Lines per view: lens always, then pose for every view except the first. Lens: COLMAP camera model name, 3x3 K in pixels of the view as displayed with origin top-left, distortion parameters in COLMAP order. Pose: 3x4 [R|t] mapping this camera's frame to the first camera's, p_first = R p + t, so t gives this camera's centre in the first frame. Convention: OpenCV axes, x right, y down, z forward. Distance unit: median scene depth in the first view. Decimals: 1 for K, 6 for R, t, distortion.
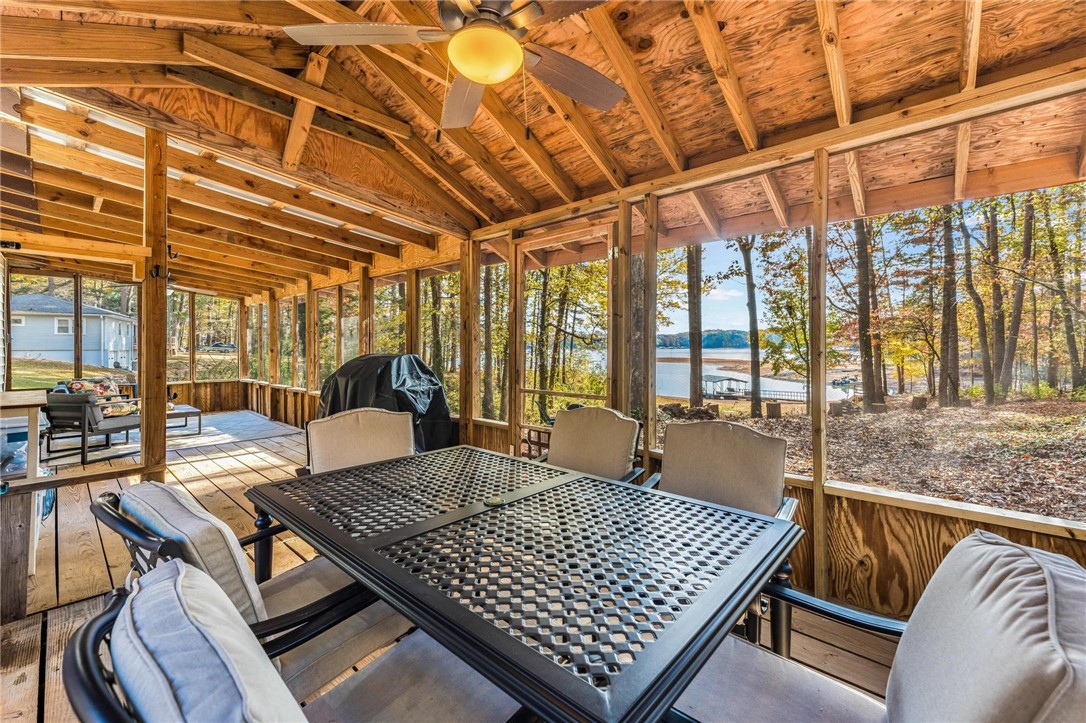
lens RADIAL K [[433.8, 0, 543.5], [0, 433.8, 352.0], [0, 0, 1]] dist [-0.001179, 0.000512]
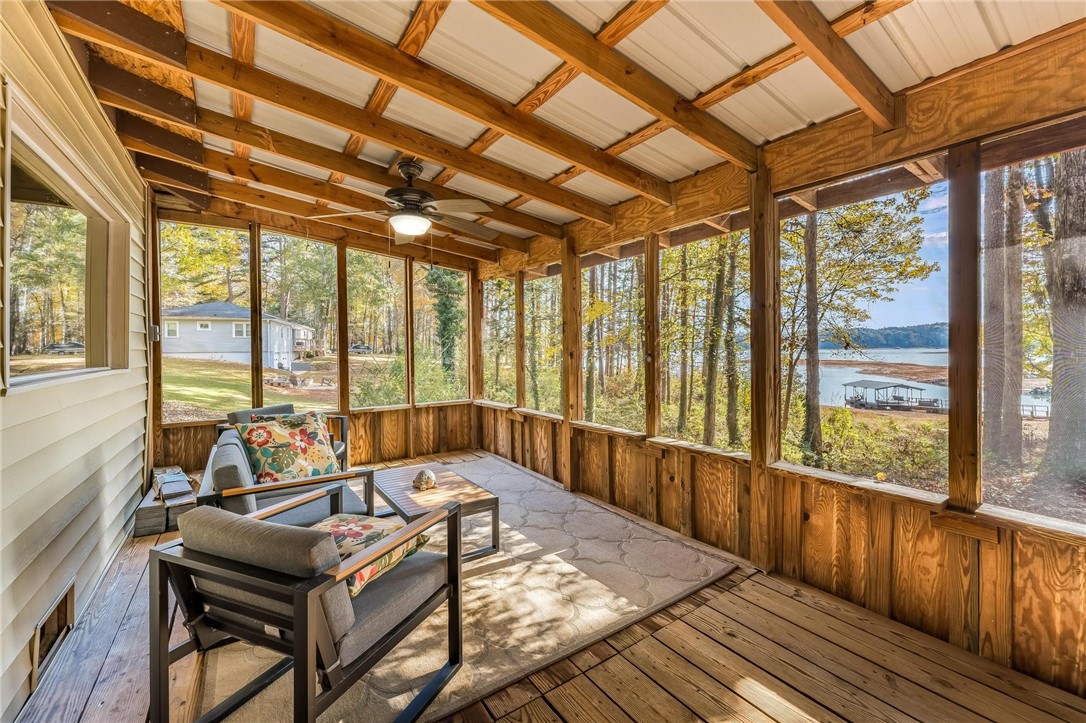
lens RADIAL K [[433.8, 0, 543.8], [0, 433.8, 358.4], [0, 0, 1]] dist [-0.001179, 0.000512]
pose [[0.974822, 0.002143, -0.222976, -0.463292], [0.000670, 0.999921, 0.012537, -0.004398], [0.222985, -0.012371, 0.974743, 0.422475]]
